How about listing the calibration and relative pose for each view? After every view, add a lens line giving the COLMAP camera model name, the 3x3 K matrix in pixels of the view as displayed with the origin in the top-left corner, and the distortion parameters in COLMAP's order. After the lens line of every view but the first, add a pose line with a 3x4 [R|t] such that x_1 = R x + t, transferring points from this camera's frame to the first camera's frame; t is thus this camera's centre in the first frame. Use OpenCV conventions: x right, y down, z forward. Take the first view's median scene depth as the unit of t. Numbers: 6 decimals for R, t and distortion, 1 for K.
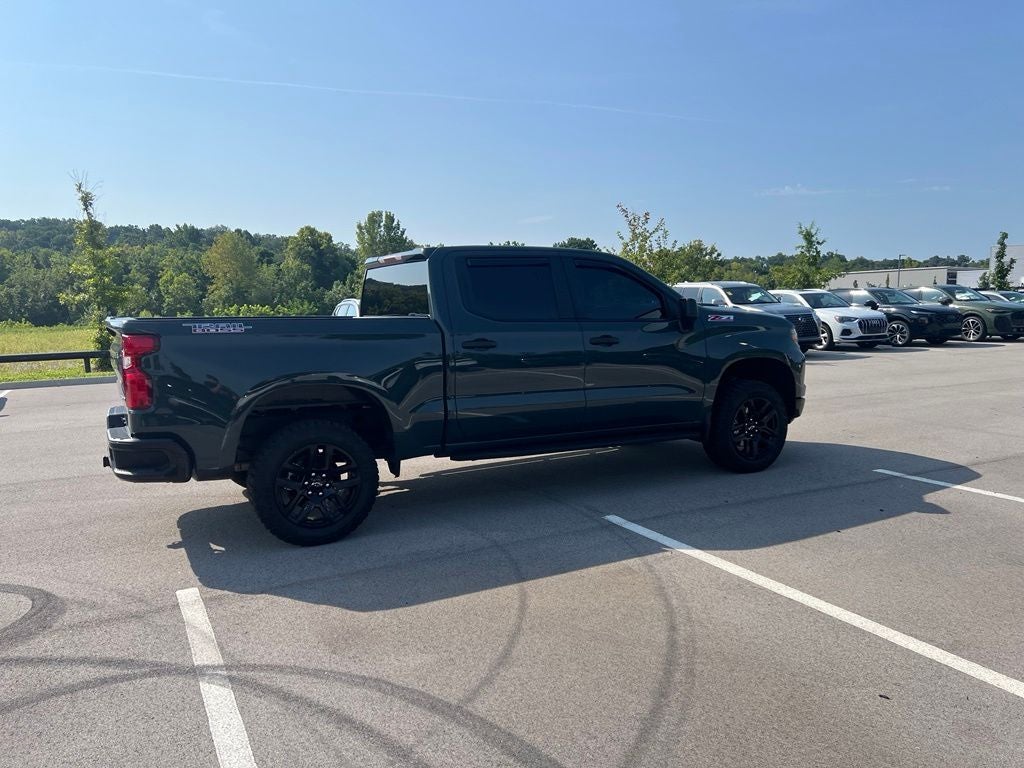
lens RADIAL K [[766.1, 0, 505.9], [0, 766.1, 388.6], [0, 0, 1]] dist [0.056017, -0.065491]
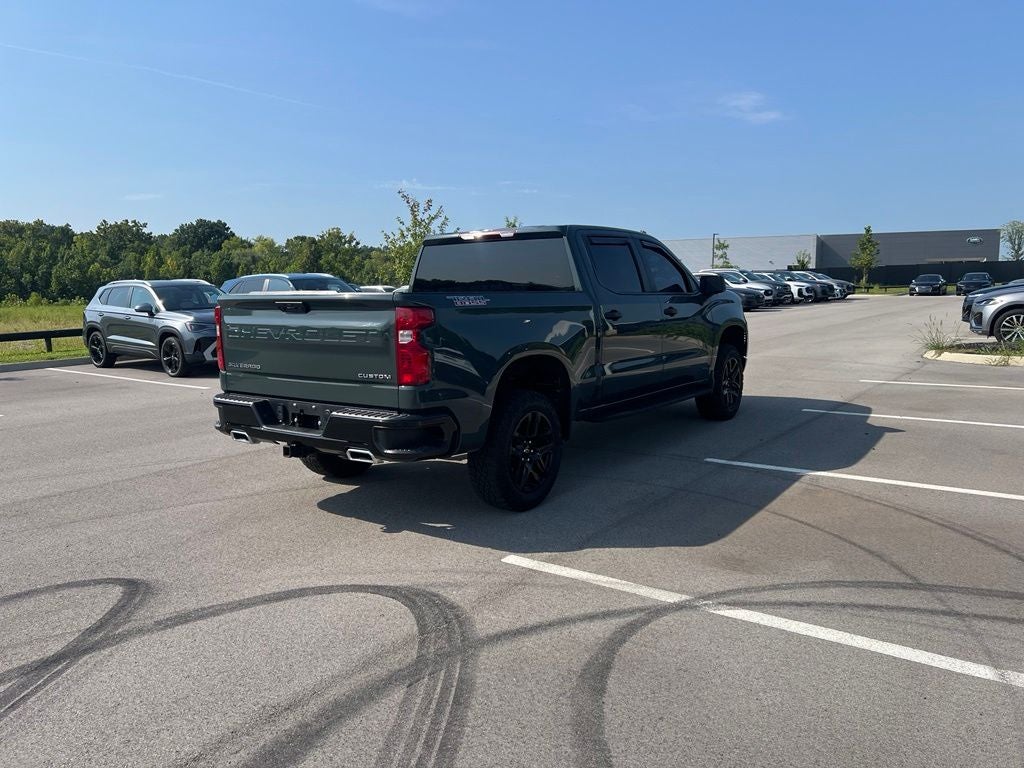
lens RADIAL K [[766.1, 0, 505.5], [0, 766.1, 381.6], [0, 0, 1]] dist [0.056017, -0.065491]
pose [[0.891784, -0.054713, 0.449142, -0.623325], [0.051589, 0.998484, 0.019201, 0.007984], [-0.449511, 0.006048, 0.893254, 0.077414]]
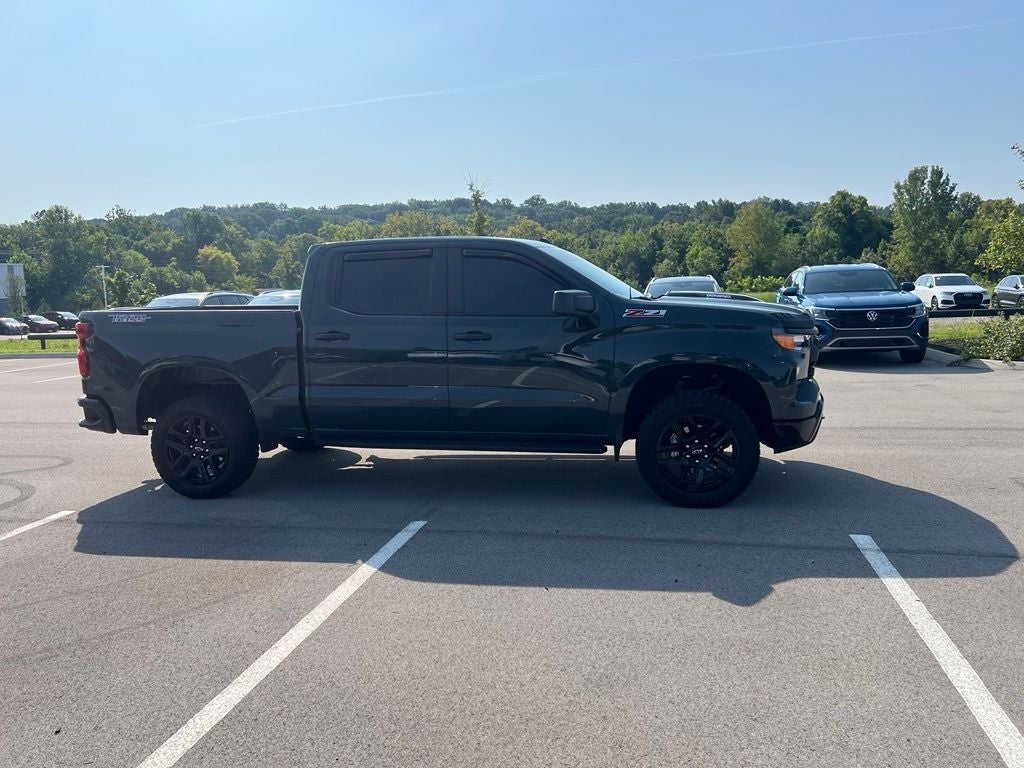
lens RADIAL K [[766.1, 0, 506.4], [0, 766.1, 383.2], [0, 0, 1]] dist [0.056017, -0.065491]
pose [[0.782286, 0.072939, -0.618634, 0.746953], [-0.054070, 0.997324, 0.049214, -0.054801], [0.620568, -0.005050, 0.784136, 0.298610]]
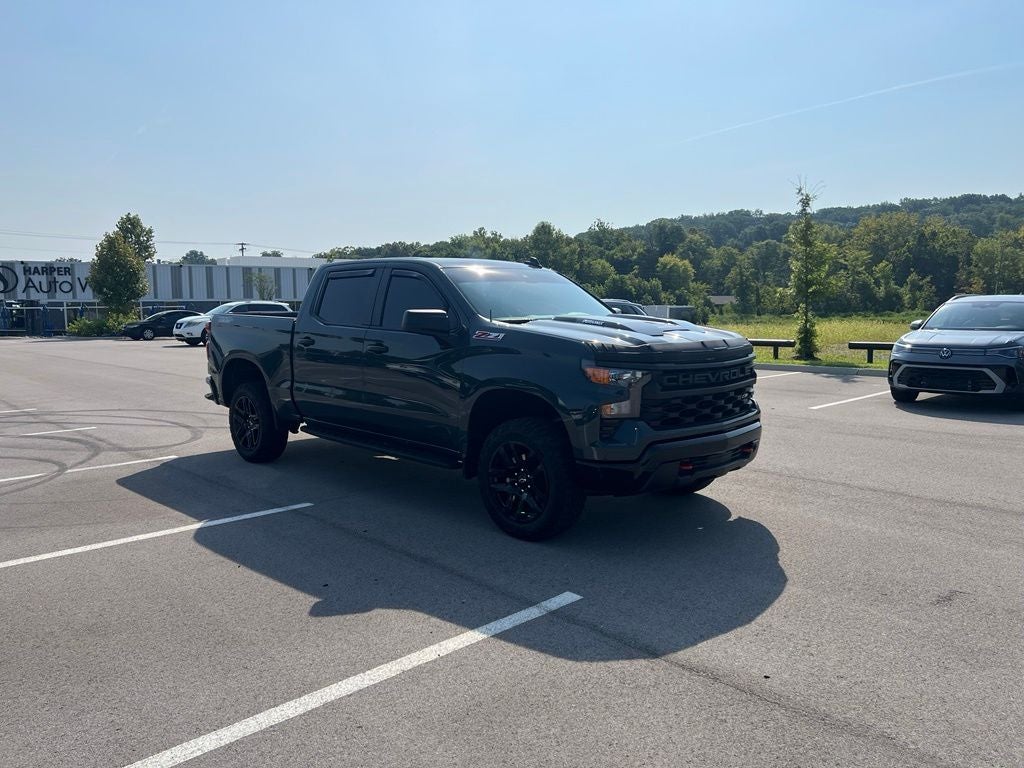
lens RADIAL K [[766.1, 0, 502.2], [0, 766.1, 392.4], [0, 0, 1]] dist [0.056017, -0.065491]
pose [[0.301302, 0.129269, -0.944726, 1.174529], [-0.108460, 0.988984, 0.100733, -0.127468], [0.947340, 0.072114, 0.312003, 0.847753]]
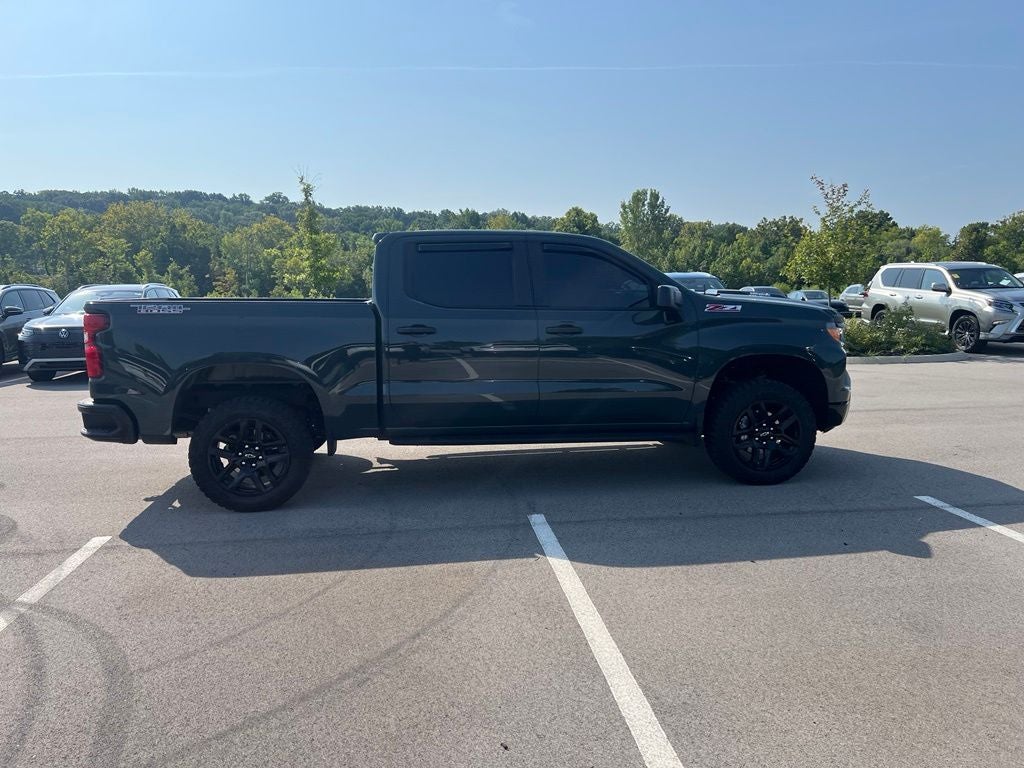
lens RADIAL K [[766.1, 0, 506.1], [0, 766.1, 389.5], [0, 0, 1]] dist [0.056017, -0.065491]
pose [[0.940613, 0.055099, -0.334981, 0.383433], [-0.045879, 0.998320, 0.035381, -0.020005], [0.336368, -0.017912, 0.941560, 0.089459]]
